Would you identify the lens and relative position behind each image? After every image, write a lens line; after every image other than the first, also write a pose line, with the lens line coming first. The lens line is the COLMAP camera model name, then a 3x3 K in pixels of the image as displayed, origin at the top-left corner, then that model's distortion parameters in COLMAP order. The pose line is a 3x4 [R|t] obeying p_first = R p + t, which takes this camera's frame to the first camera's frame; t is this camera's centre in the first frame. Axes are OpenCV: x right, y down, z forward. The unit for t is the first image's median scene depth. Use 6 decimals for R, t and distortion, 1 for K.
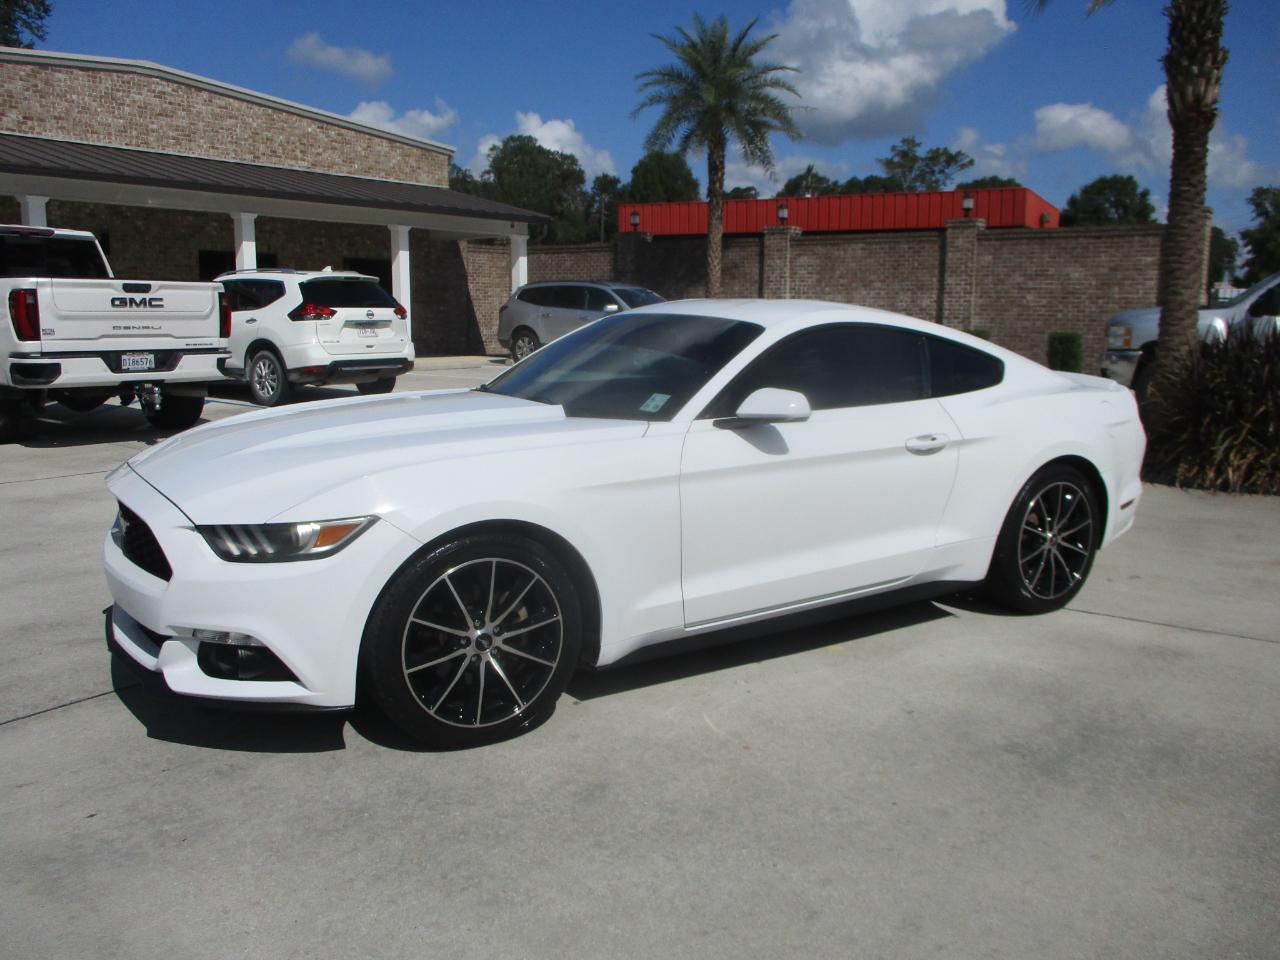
lens RADIAL K [[1061.2, 0, 640.9], [0, 1061.2, 430.2], [0, 0, 1]] dist [-0.036044, 0.008780]
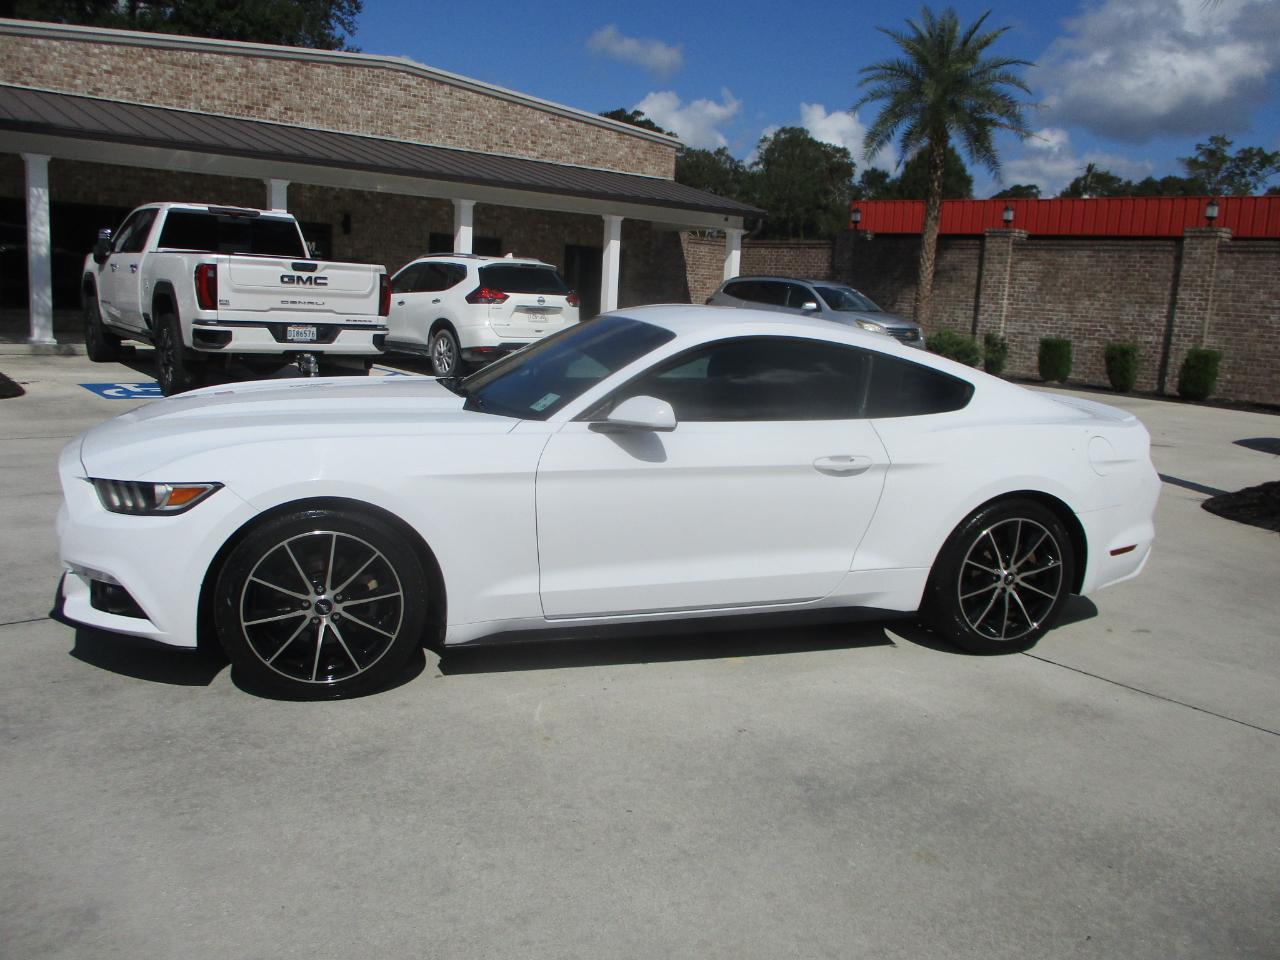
lens RADIAL K [[1061.2, 0, 640.9], [0, 1061.2, 430.2], [0, 0, 1]] dist [-0.036044, 0.008780]
pose [[0.967981, 0.077522, -0.238754, 0.068000], [-0.075677, 0.996989, 0.016900, -0.004400], [0.239345, 0.001709, 0.970933, 0.001762]]
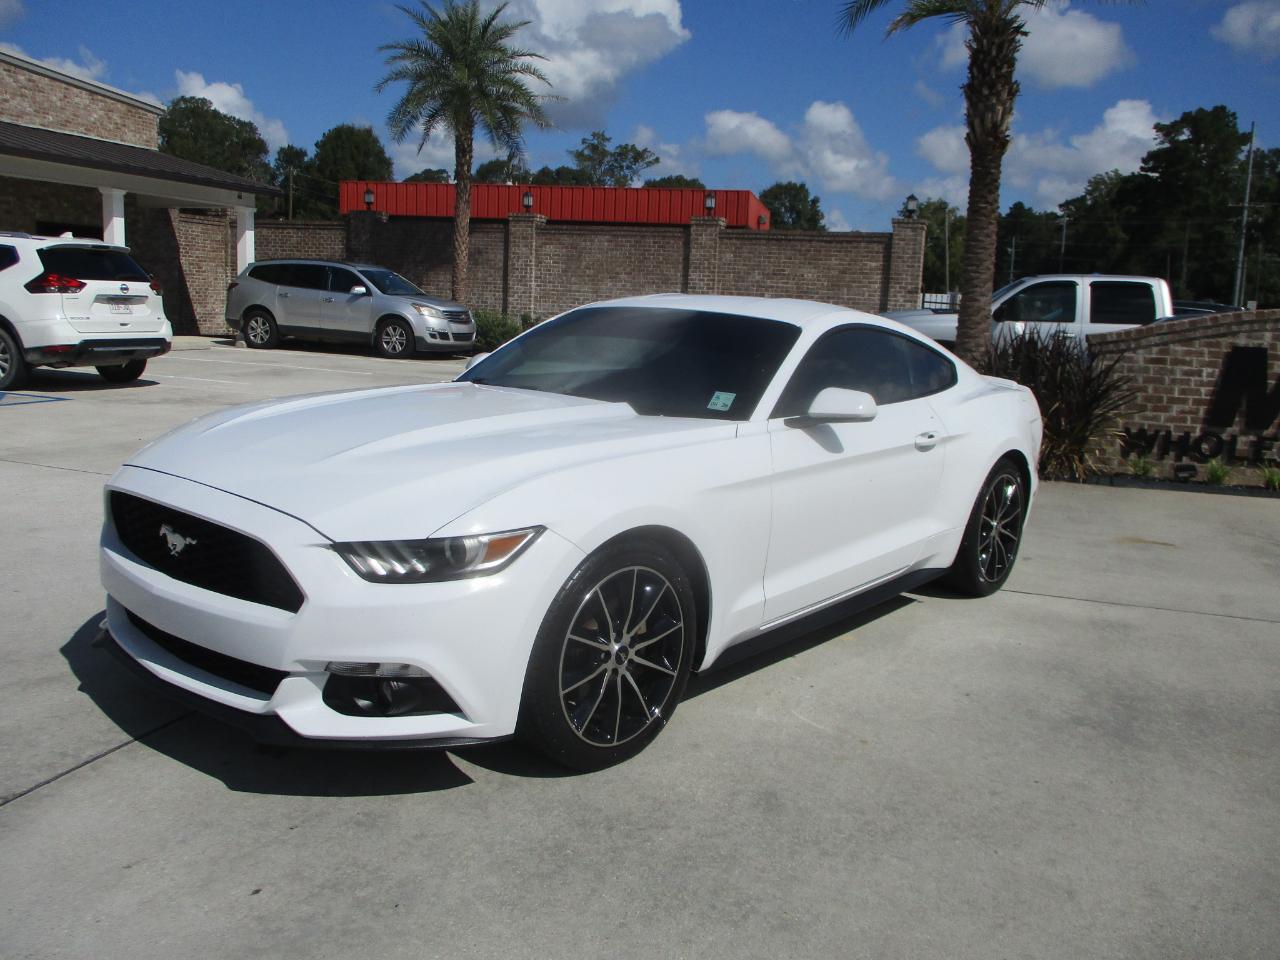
lens RADIAL K [[1061.4, 0, 645.3], [0, 1061.4, 433.5], [0, 0, 1]] dist [-0.039171, 0.013552]
pose [[0.955388, 0.000039, 0.295352, -0.065976], [-0.004694, 0.999876, 0.015050, -0.001922], [-0.295315, -0.015765, 0.955270, 0.015183]]
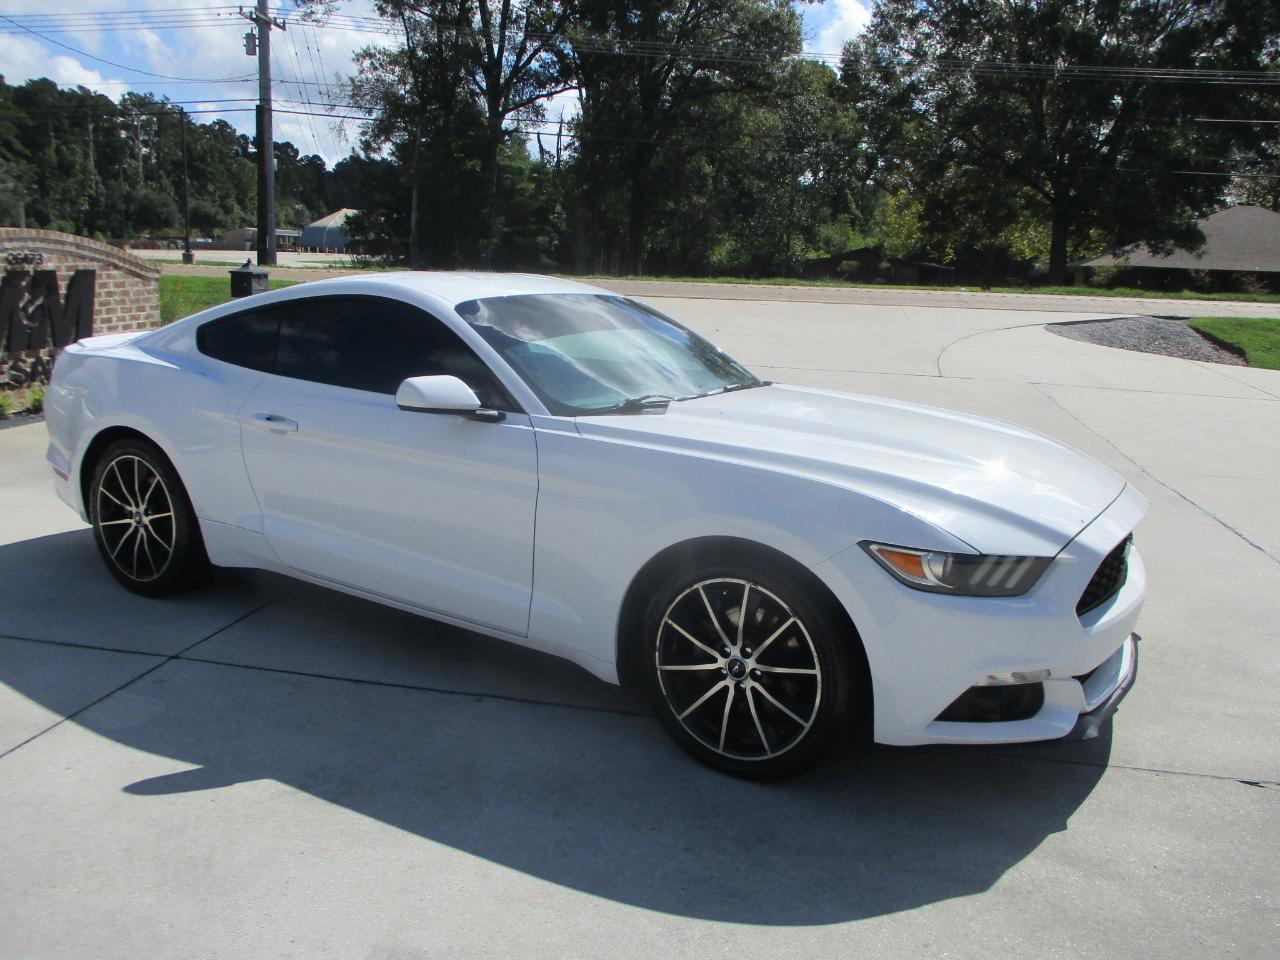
lens RADIAL K [[1061.2, 0, 640.9], [0, 1061.2, 430.2], [0, 0, 1]] dist [-0.036044, 0.008780]
pose [[-0.434423, -0.160732, 0.886252, -0.194343], [0.061840, 0.976305, 0.207377, -0.041211], [-0.898583, 0.144895, -0.414190, 0.305728]]
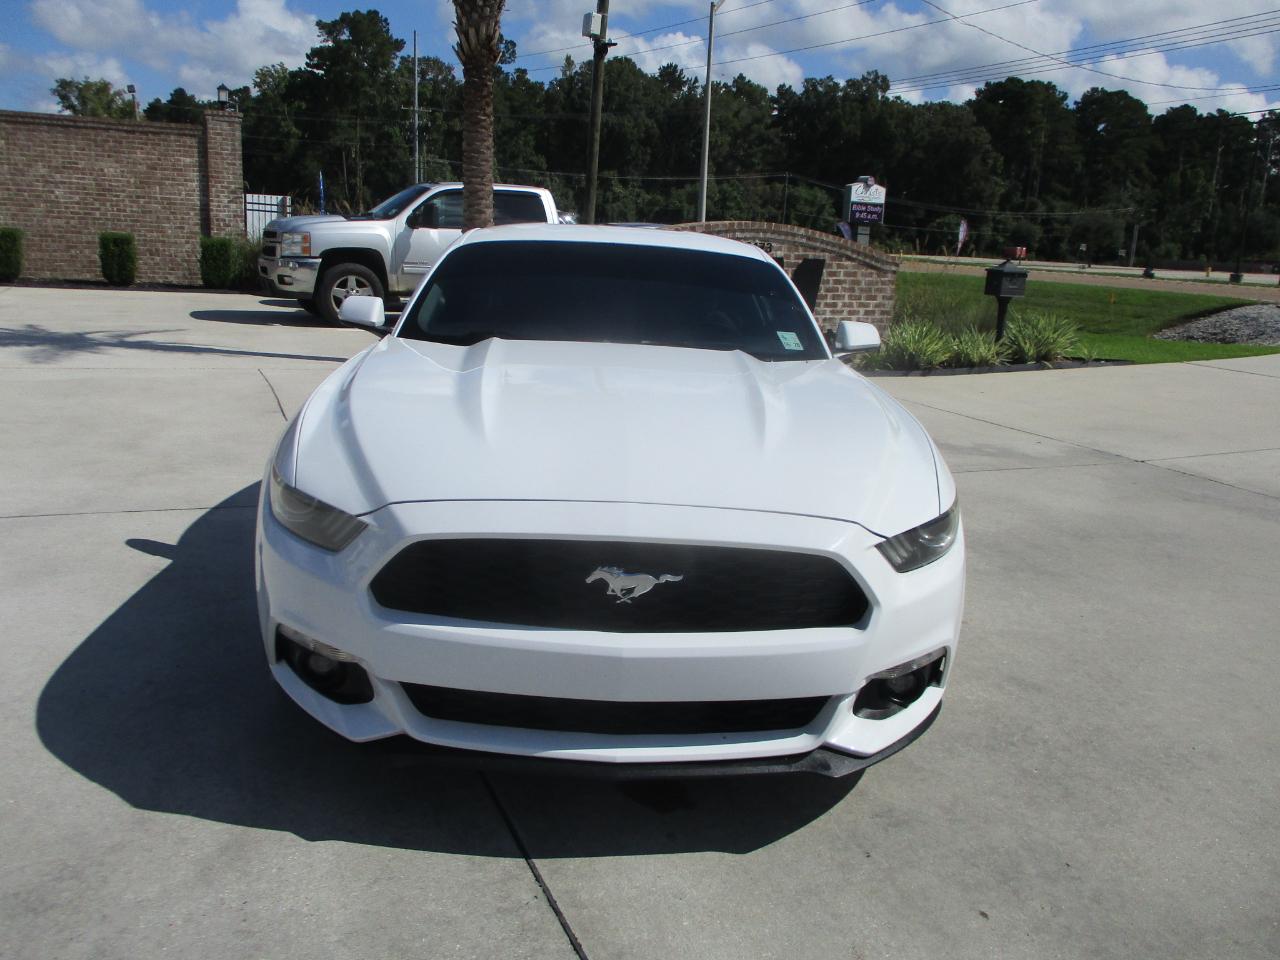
lens RADIAL K [[1059.7, 0, 646.2], [0, 1059.7, 440.6], [0, 0, 1]] dist [-0.035964, 0.011194]
pose [[0.500391, -0.143115, 0.853889, -0.177658], [0.048988, 0.989344, 0.137109, -0.014682], [-0.864412, -0.026778, 0.502070, 0.116437]]
